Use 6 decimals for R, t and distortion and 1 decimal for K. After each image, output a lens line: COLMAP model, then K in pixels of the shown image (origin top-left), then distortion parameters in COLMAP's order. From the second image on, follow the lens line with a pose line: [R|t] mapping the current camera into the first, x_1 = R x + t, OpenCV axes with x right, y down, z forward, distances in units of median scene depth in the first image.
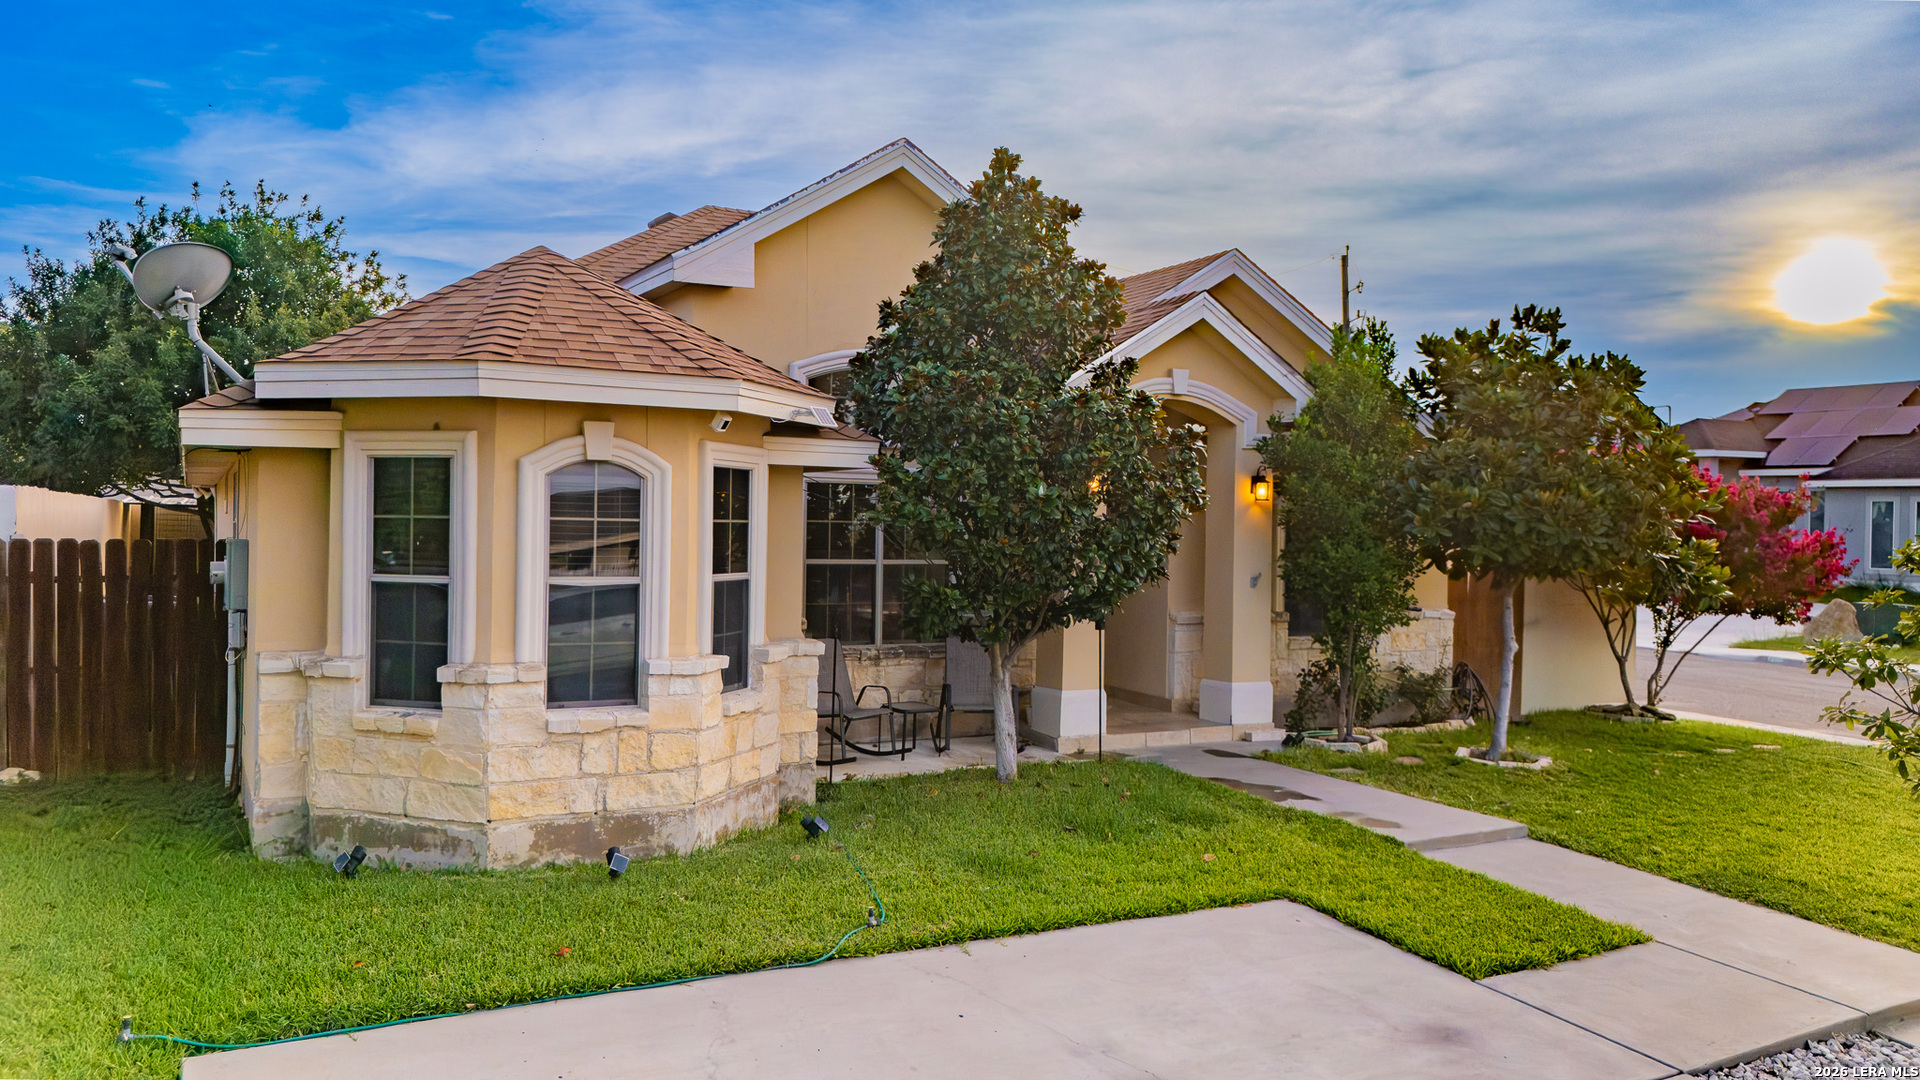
lens RADIAL K [[1486.4, 0, 960.0], [0, 1486.4, 540.0], [0, 0, 1]] dist [0.091160, -0.097621]
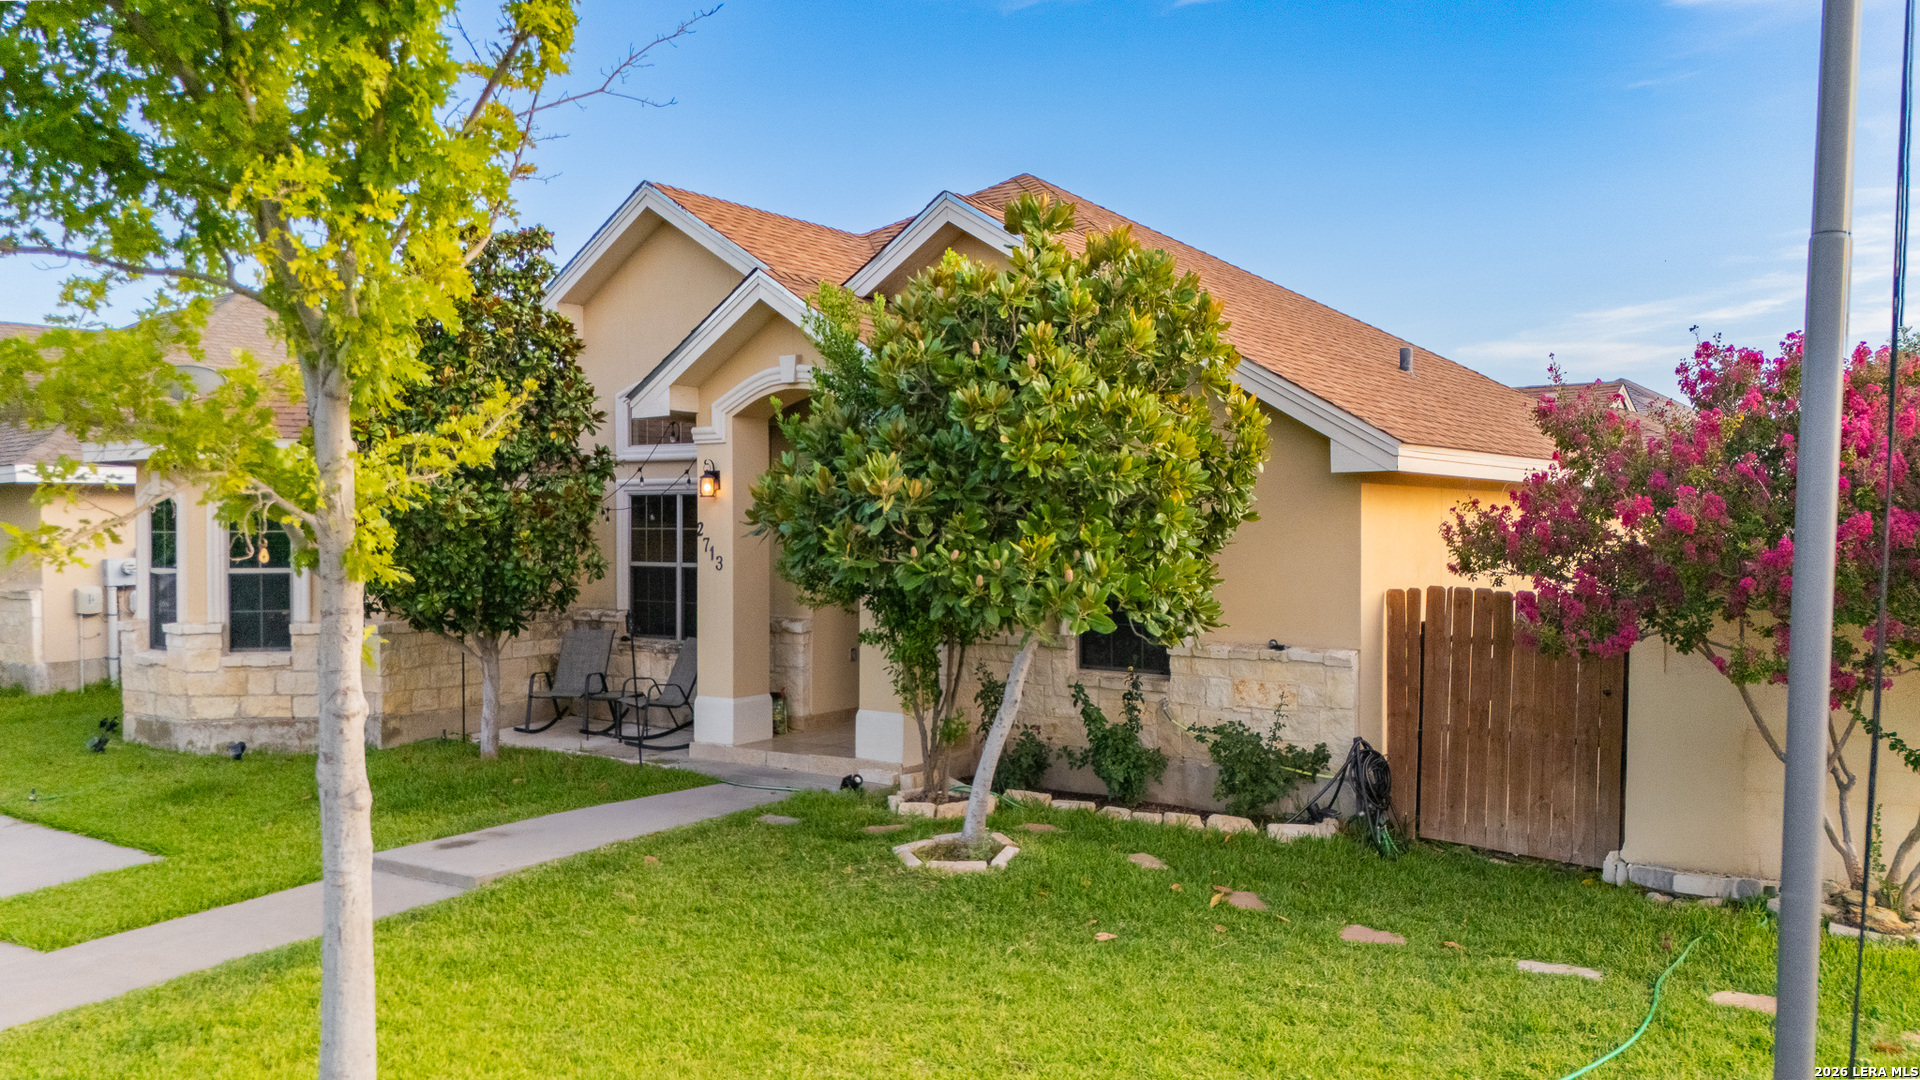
lens RADIAL K [[1429.2, 0, 960.0], [0, 1429.2, 540.0], [0, 0, 1]] dist [0.103203, -0.112141]
pose [[0.408724, -0.005284, -0.912643, 1.420690], [-0.001369, 0.999979, -0.006402, 0.002870], [0.912657, 0.003866, 0.408708, 1.063220]]
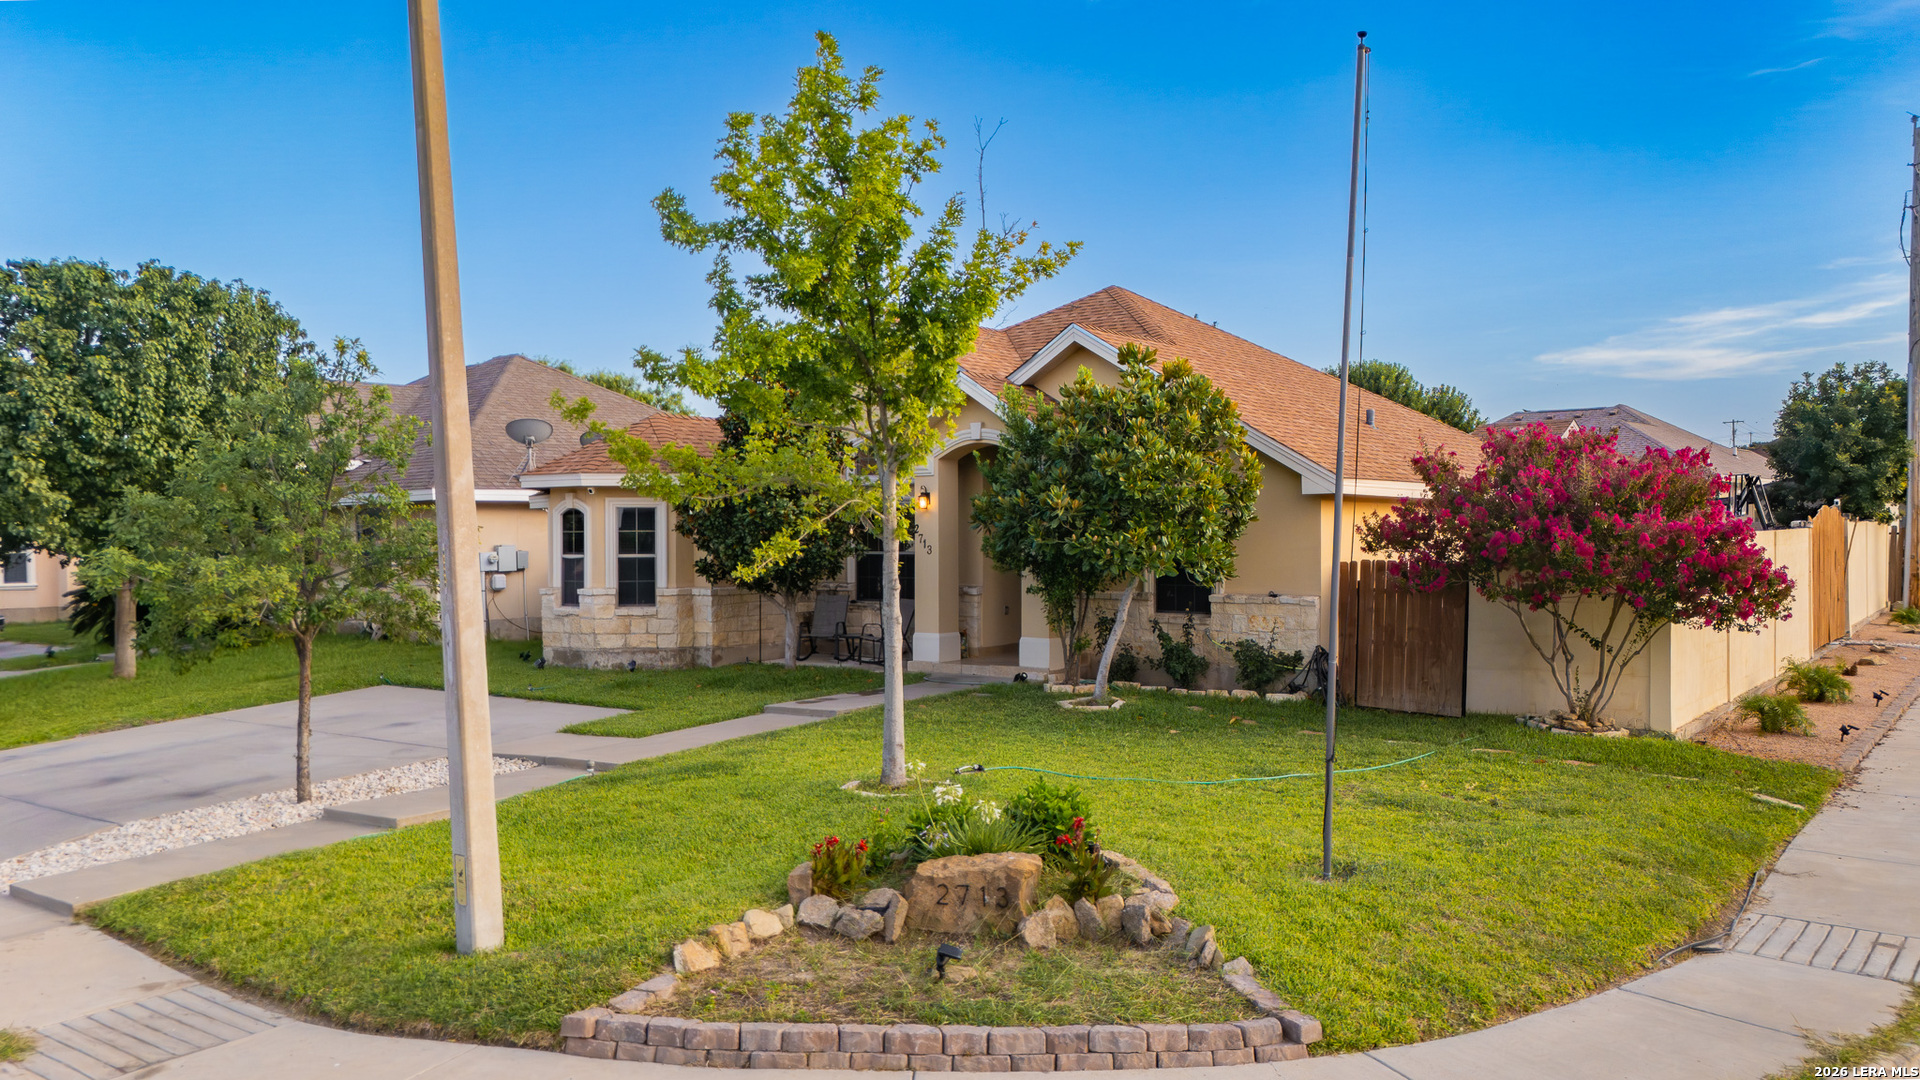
lens RADIAL K [[1493.6, 0, 960.0], [0, 1493.6, 540.0], [0, 0, 1]] dist [0.205175, -0.000485]
pose [[0.377890, -0.014520, -0.925737, 2.203873], [-0.002149, 0.999861, -0.016559, 0.038308], [0.925848, 0.008247, 0.377806, 0.598898]]
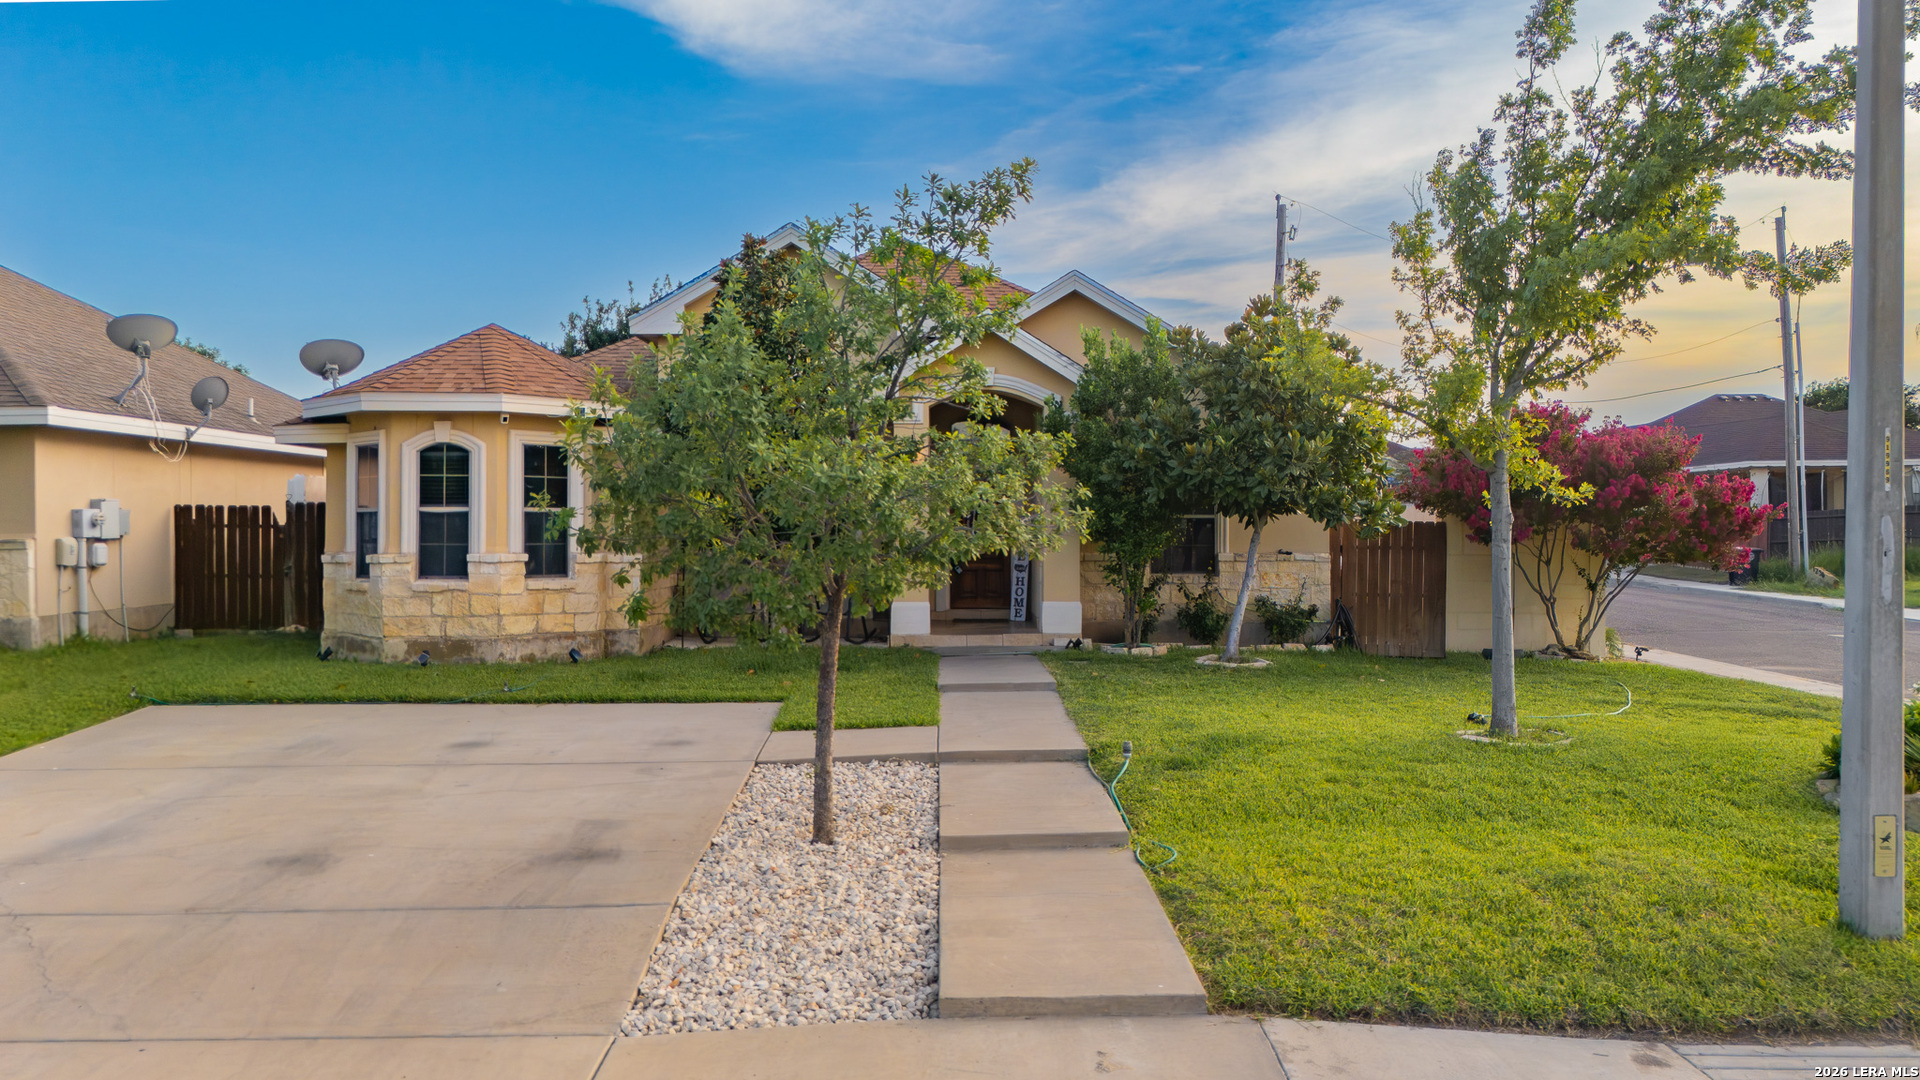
lens RADIAL K [[1486.4, 0, 960.0], [0, 1486.4, 540.0], [0, 0, 1]] dist [0.091160, -0.097621]
pose [[0.878348, -0.012253, -0.477864, 1.094415], [0.005211, 0.999857, -0.016059, 0.090585], [0.477993, 0.011615, 0.878287, -0.275635]]
